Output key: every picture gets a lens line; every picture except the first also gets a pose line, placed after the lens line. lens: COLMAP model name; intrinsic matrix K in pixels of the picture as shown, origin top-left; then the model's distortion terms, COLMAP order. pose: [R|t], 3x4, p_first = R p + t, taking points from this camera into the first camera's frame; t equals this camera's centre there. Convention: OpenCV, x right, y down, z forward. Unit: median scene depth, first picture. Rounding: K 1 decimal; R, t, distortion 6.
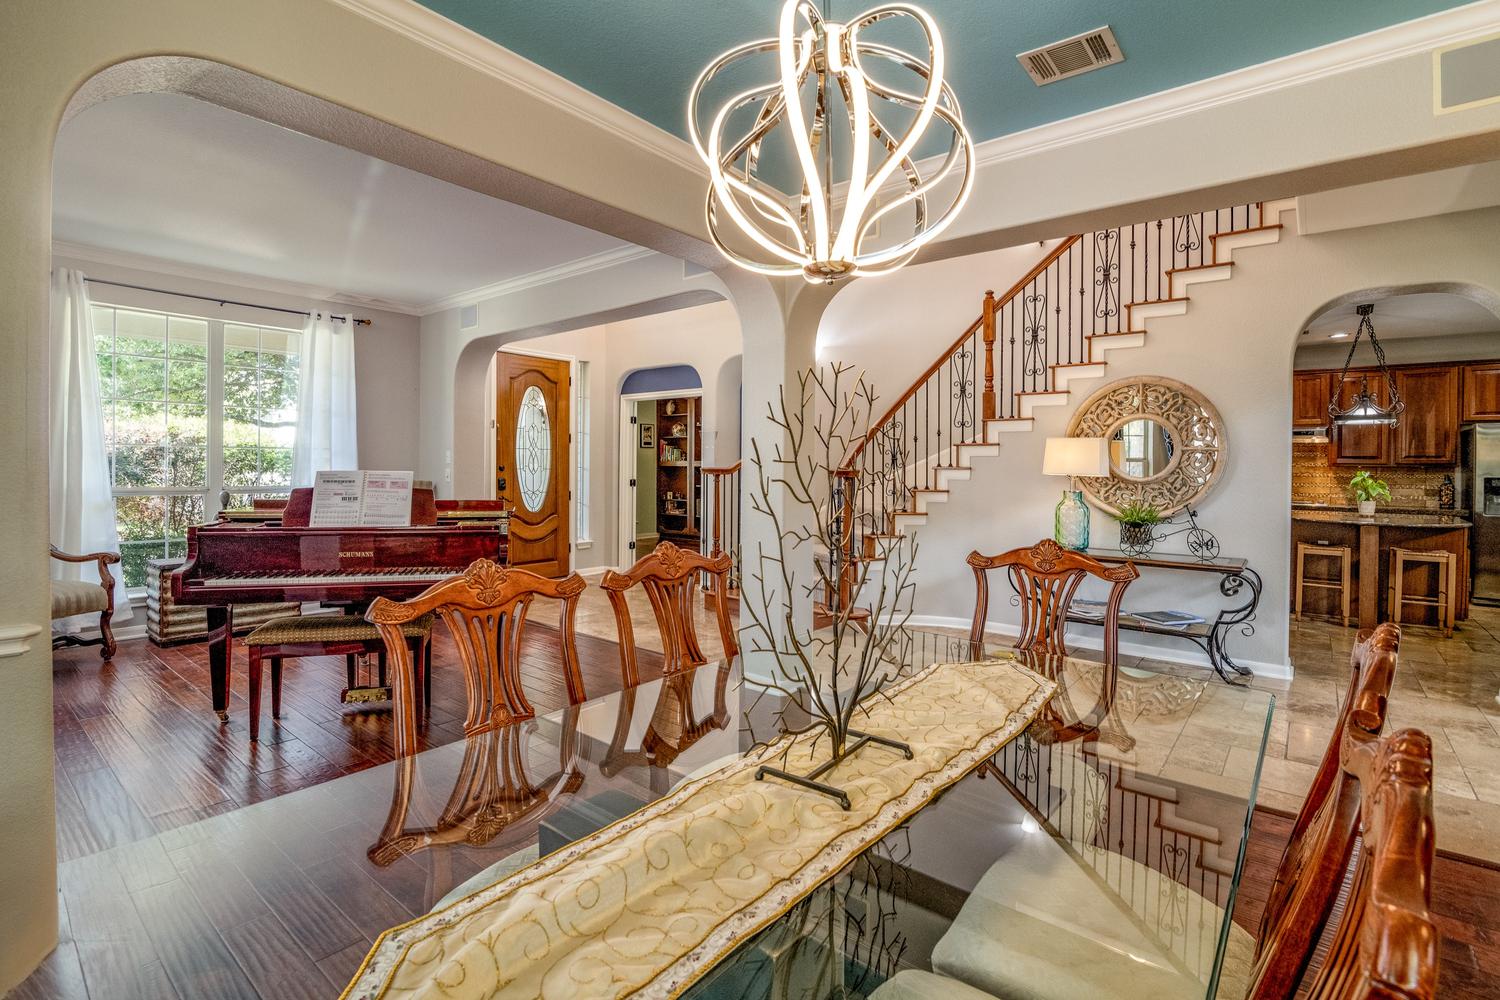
lens RADIAL K [[704.9, 0, 754.8], [0, 704.9, 471.6], [0, 0, 1]] dist [-0.011182, -0.000348]
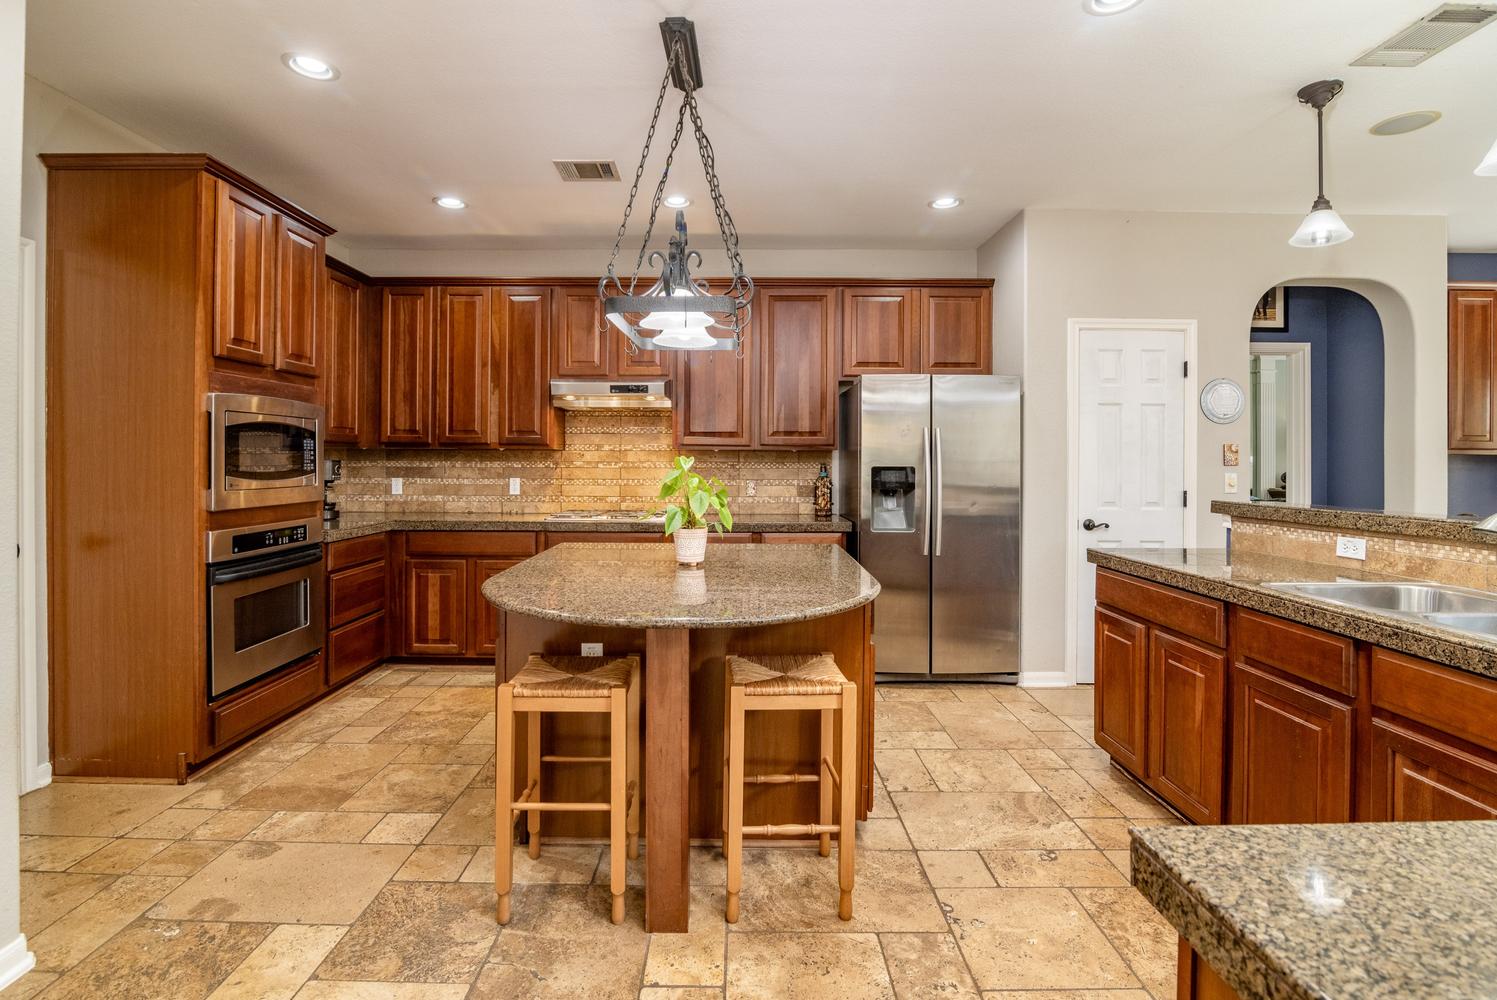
lens RADIAL K [[703.5, 0, 740.1], [0, 703.5, 460.3], [0, 0, 1]] dist [-0.011182, -0.000348]
pose [[0.779654, -0.004549, 0.626194, 0.529475], [0.006314, 0.999980, -0.000596, 0.001944], [-0.626179, 0.004418, 0.779667, 0.544146]]
